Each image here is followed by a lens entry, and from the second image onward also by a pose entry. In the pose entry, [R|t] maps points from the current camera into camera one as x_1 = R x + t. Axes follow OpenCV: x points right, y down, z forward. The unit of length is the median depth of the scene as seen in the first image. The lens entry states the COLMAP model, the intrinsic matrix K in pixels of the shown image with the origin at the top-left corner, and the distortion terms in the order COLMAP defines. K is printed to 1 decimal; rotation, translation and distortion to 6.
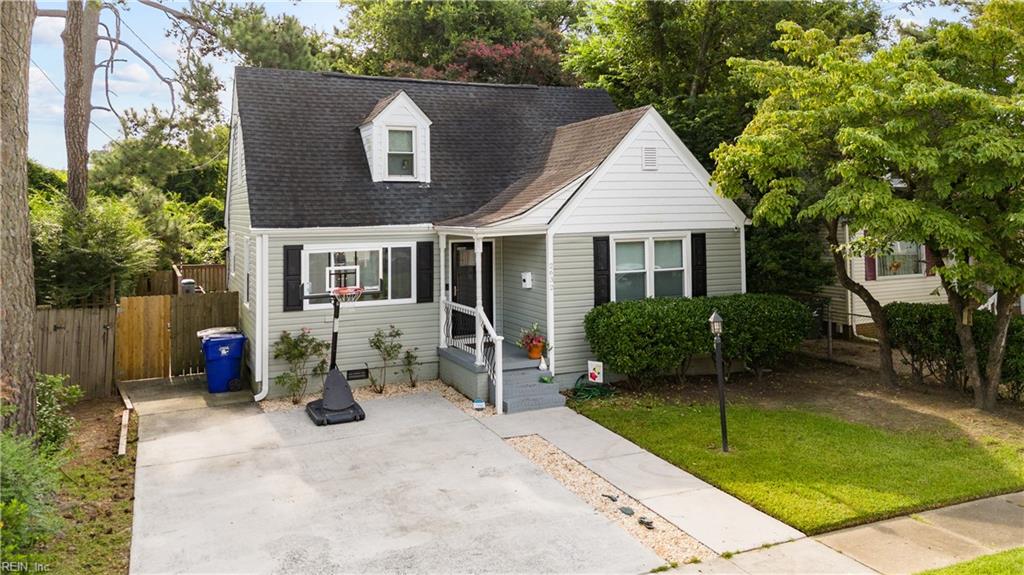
lens RADIAL K [[790.5, 0, 495.7], [0, 790.5, 178.5], [0, 0, 1]] dist [0.016773, 0.005955]
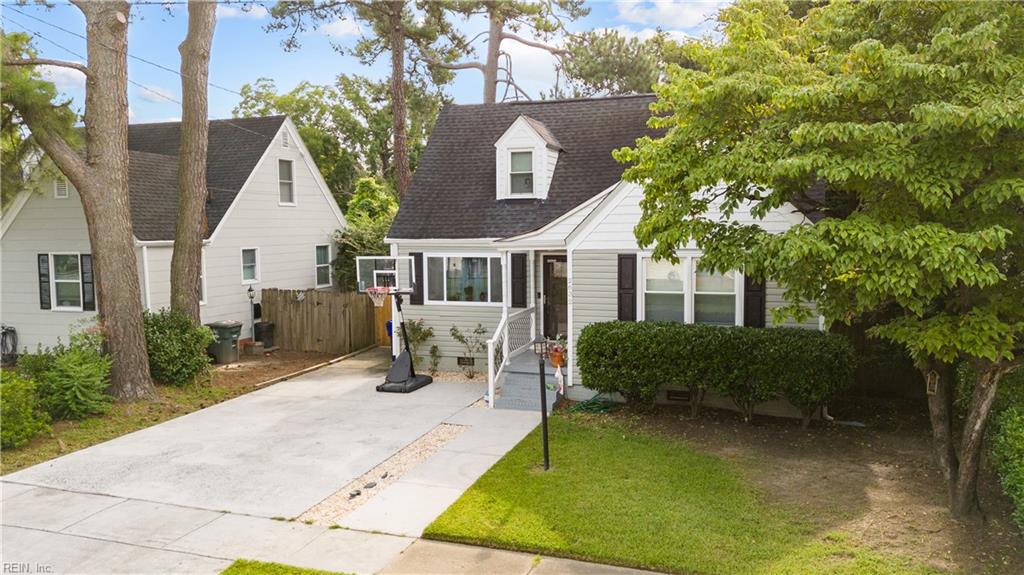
lens RADIAL K [[766.3, 0, 492.1], [0, 766.3, 283.2], [0, 0, 1]] dist [0.037193, -0.001161]
pose [[0.737322, 0.060656, -0.672813, 0.620021], [0.024361, 0.992926, 0.116212, -0.004659], [0.675102, -0.102076, 0.730628, 0.187104]]
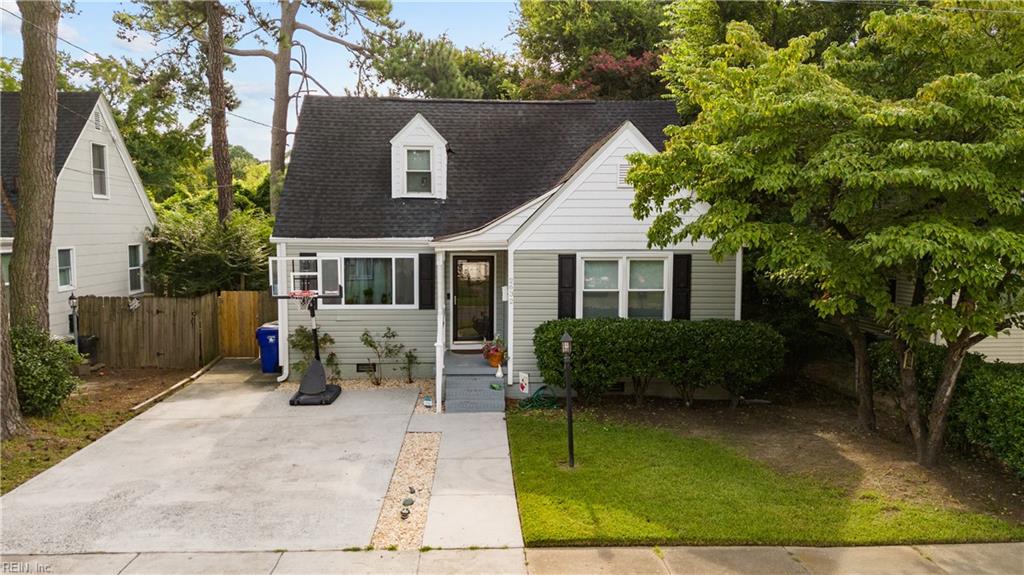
lens RADIAL K [[766.3, 0, 492.1], [0, 766.3, 283.2], [0, 0, 1]] dist [0.037193, -0.001161]
pose [[0.933448, 0.046072, -0.355741, 0.377173], [-0.004089, 0.993020, 0.117878, -0.004660], [0.358688, -0.108579, 0.927121, 0.051847]]
